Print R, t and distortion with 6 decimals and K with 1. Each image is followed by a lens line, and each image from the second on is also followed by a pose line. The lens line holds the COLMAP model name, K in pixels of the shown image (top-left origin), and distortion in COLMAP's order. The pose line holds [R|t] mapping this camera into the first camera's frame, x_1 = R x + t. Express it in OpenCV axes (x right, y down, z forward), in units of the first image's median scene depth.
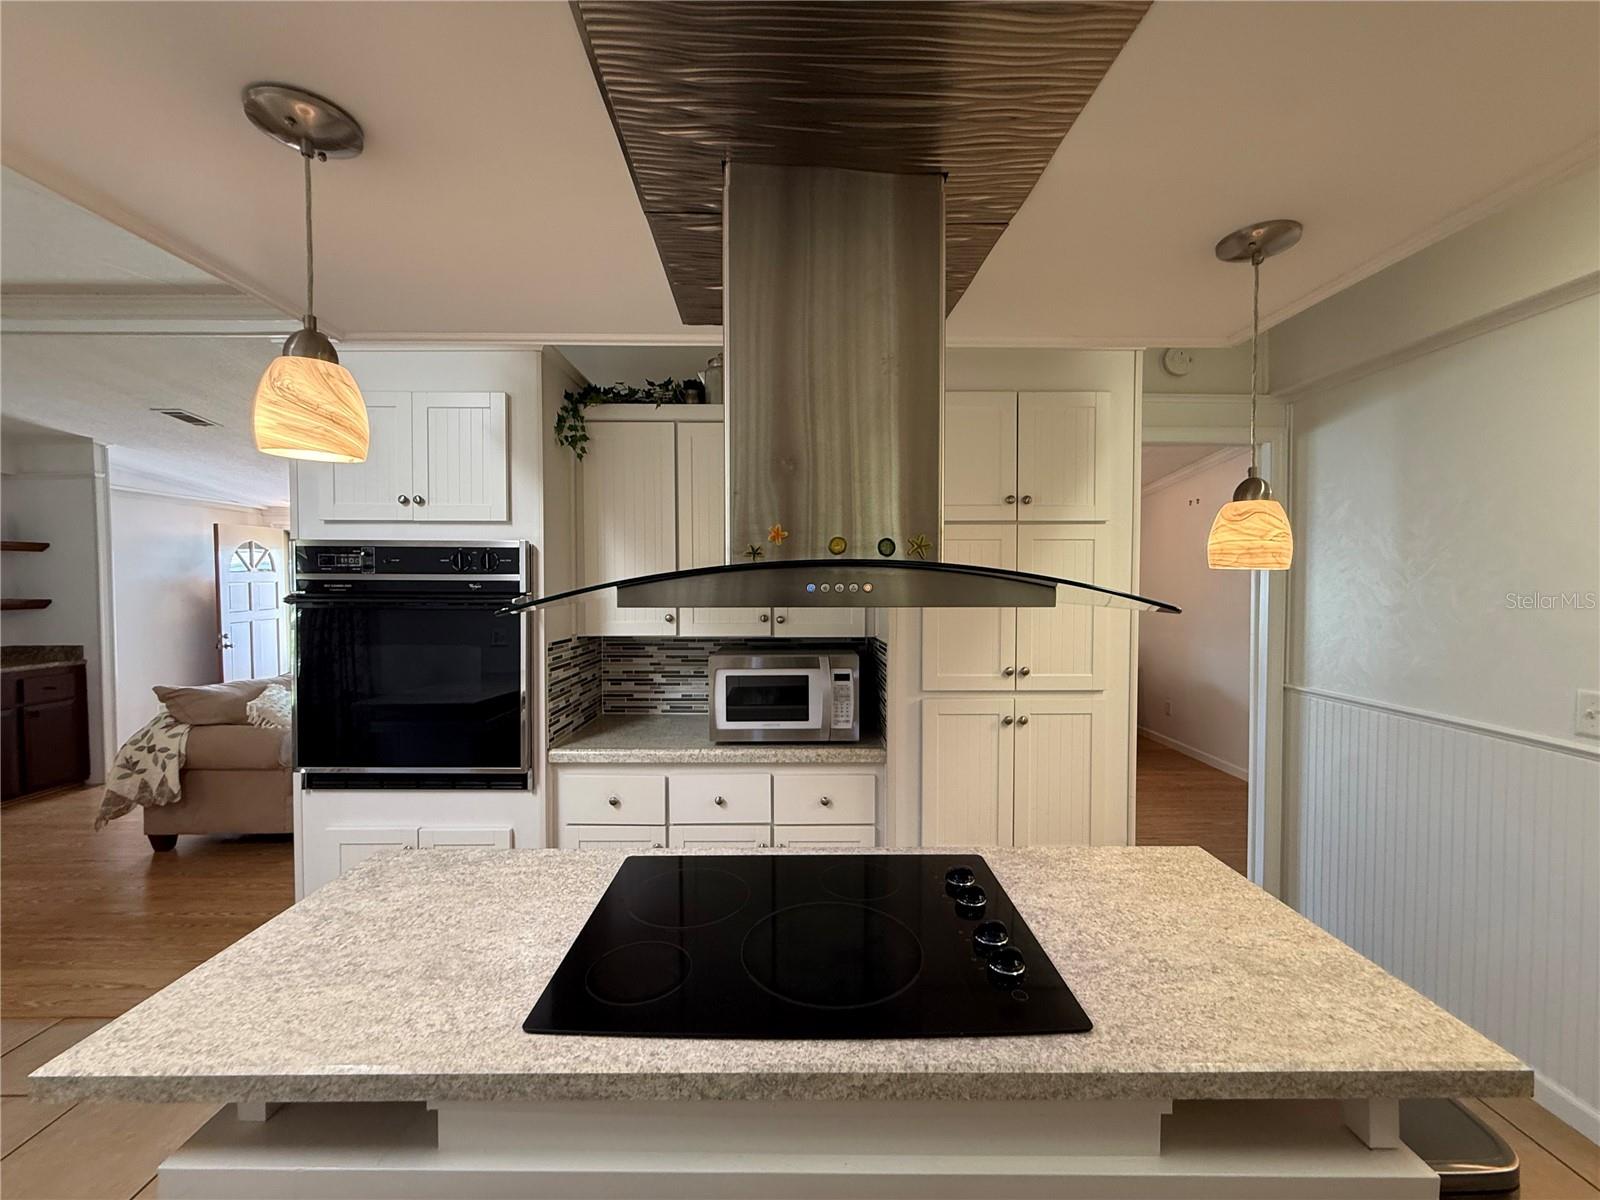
lens RADIAL K [[639.1, 0, 795.5], [0, 639.1, 595.8], [0, 0, 1]] dist [0.000169, 0.000501]
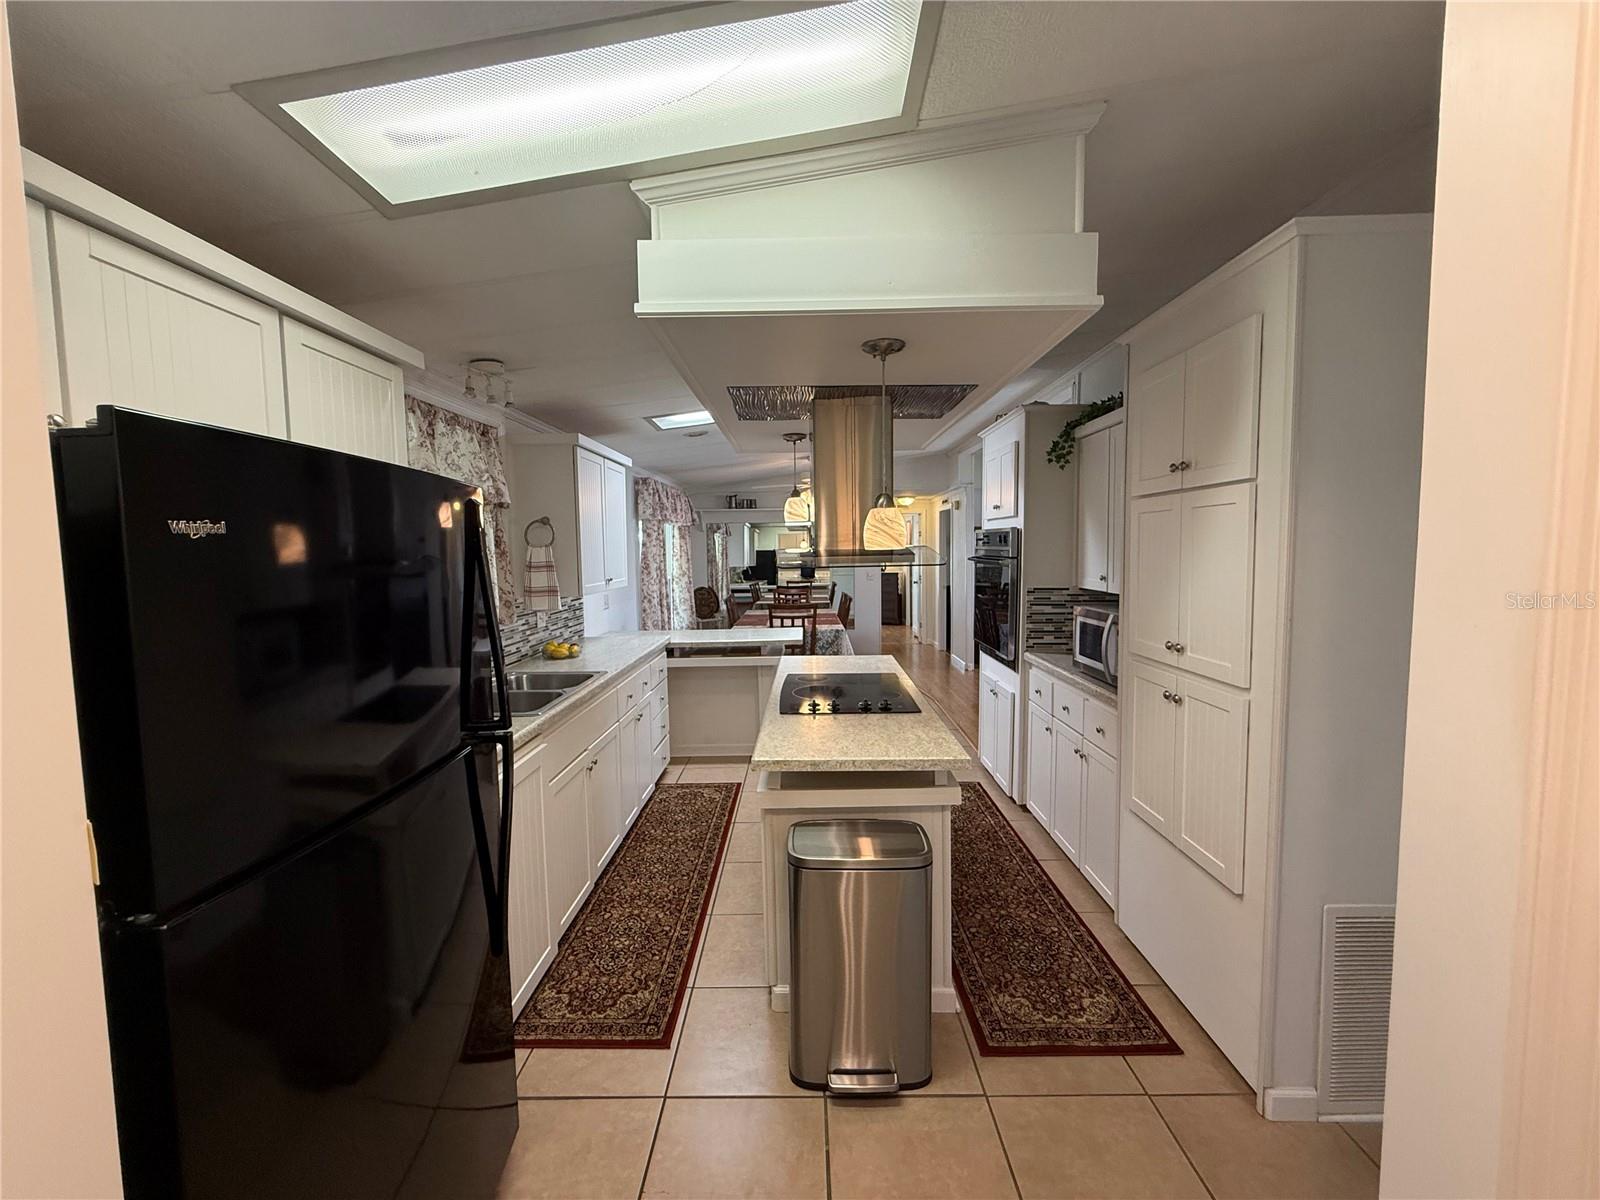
lens RADIAL K [[639.1, 0, 798.1], [0, 639.1, 595.9], [0, 0, 1]] dist [0.000169, 0.000501]
pose [[-0.017481, 0.074758, -0.997048, 1.250339], [-0.011286, 0.997123, 0.074962, -0.022823], [0.999784, 0.012563, -0.016587, 0.428499]]
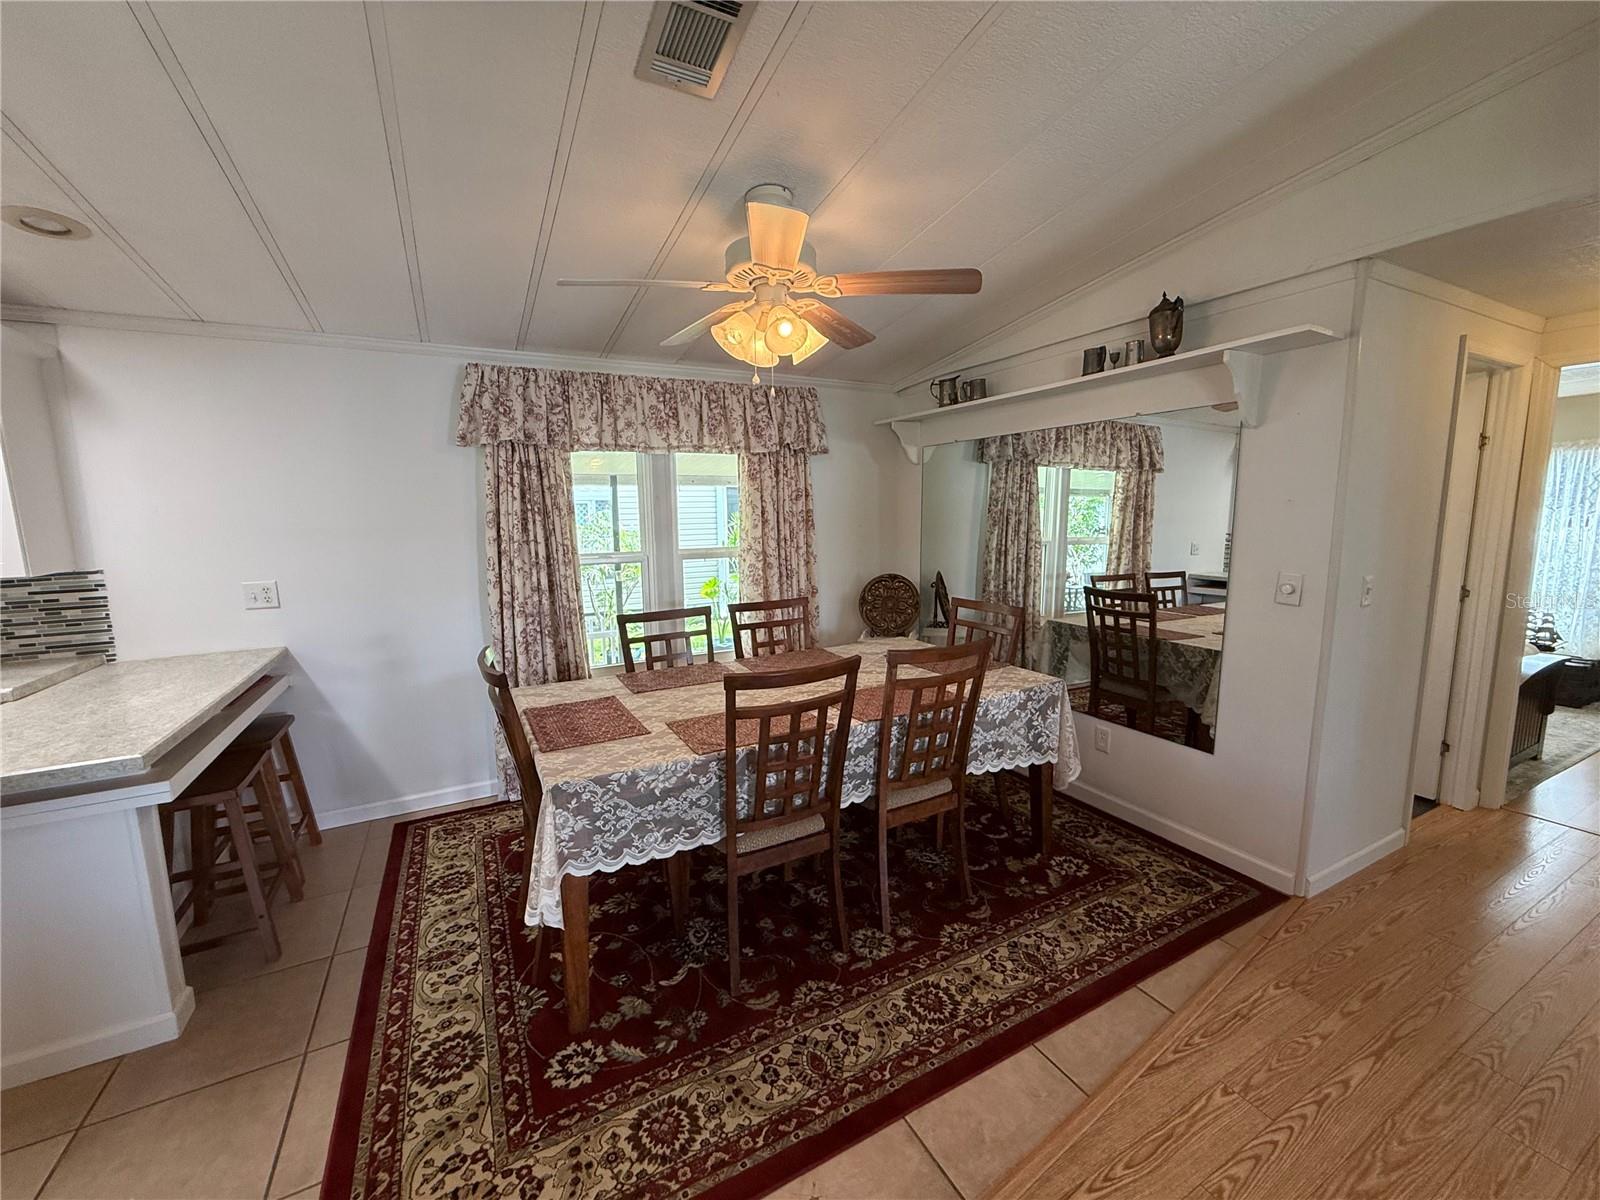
lens RADIAL K [[639.1, 0, 794.9], [0, 639.1, 597.3], [0, 0, 1]] dist [0.000169, 0.000501]
pose [[-0.887369, 0.078166, -0.454386, -1.359554], [0.005462, 0.987237, 0.159163, -0.024274], [0.461028, 0.138755, -0.876470, 1.351459]]
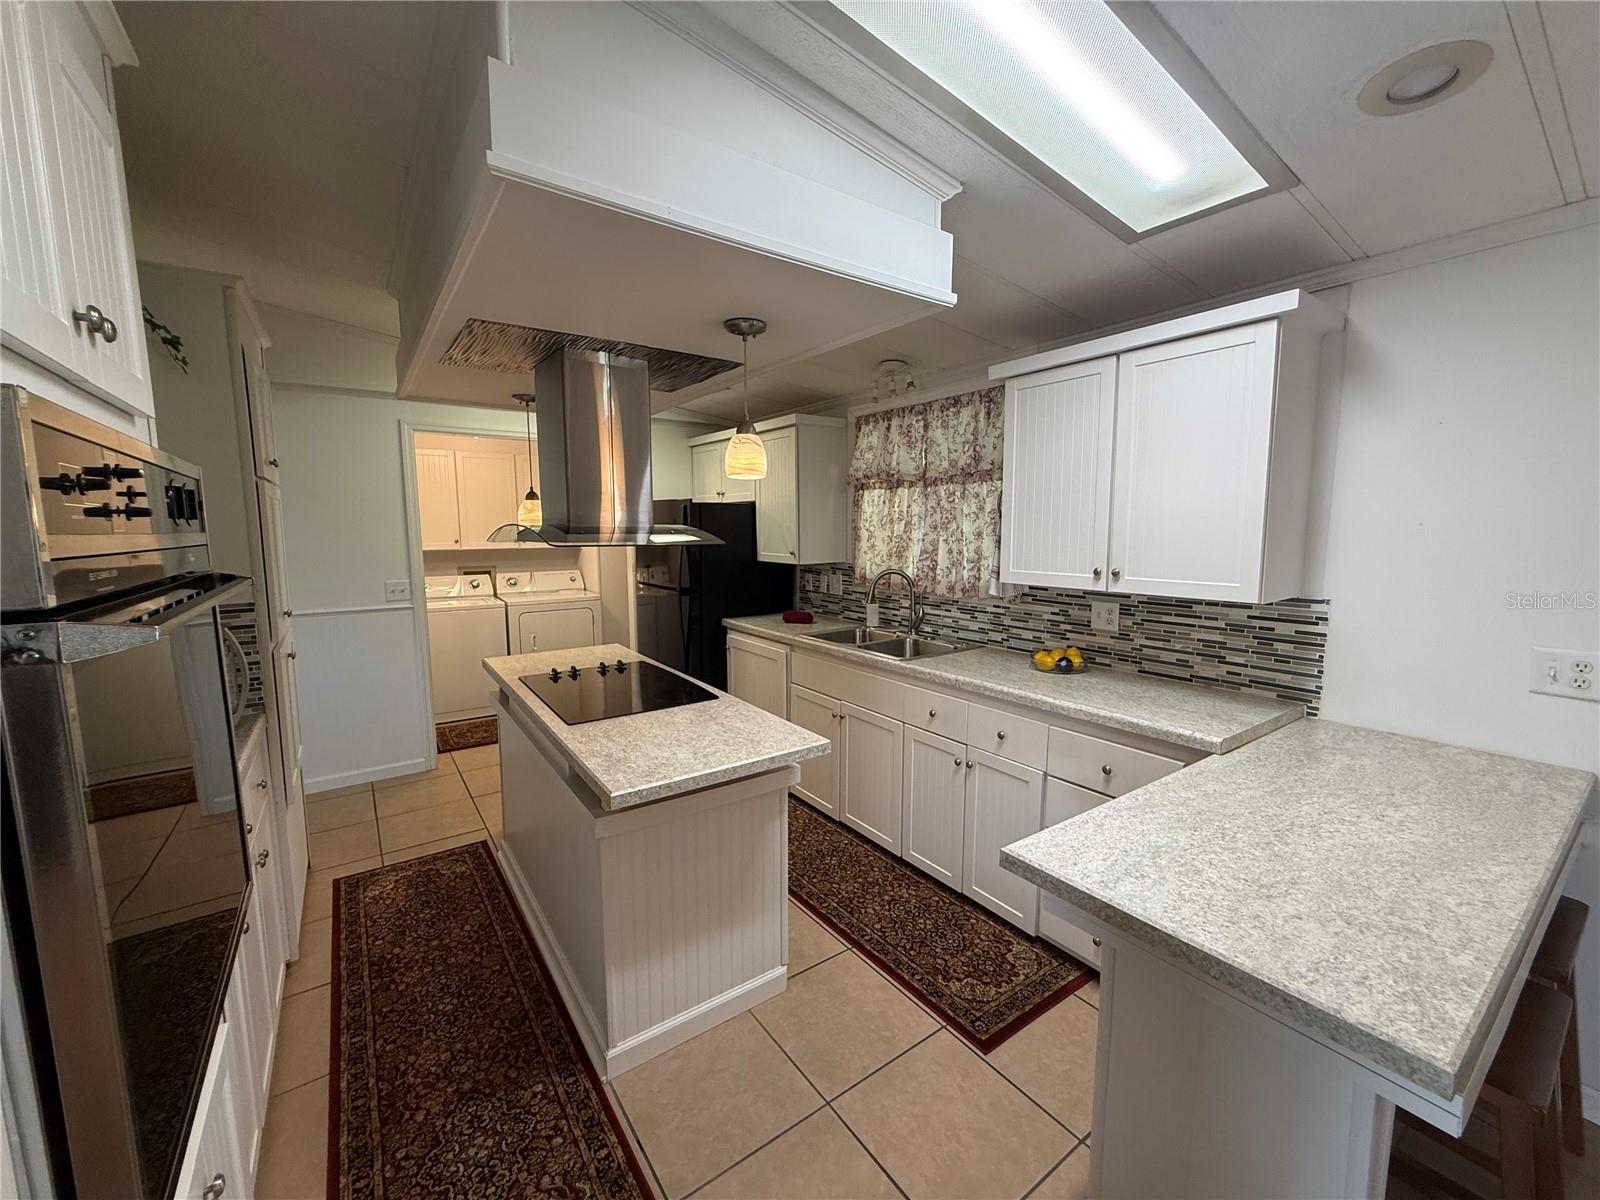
lens RADIAL K [[639.1, 0, 796.4], [0, 639.1, 596.4], [0, 0, 1]] dist [0.000169, 0.000501]
pose [[-0.568760, -0.088710, 0.817706, -1.076360], [0.026979, 0.991620, 0.126343, -0.033051], [-0.822061, 0.093920, -0.561600, 0.851612]]
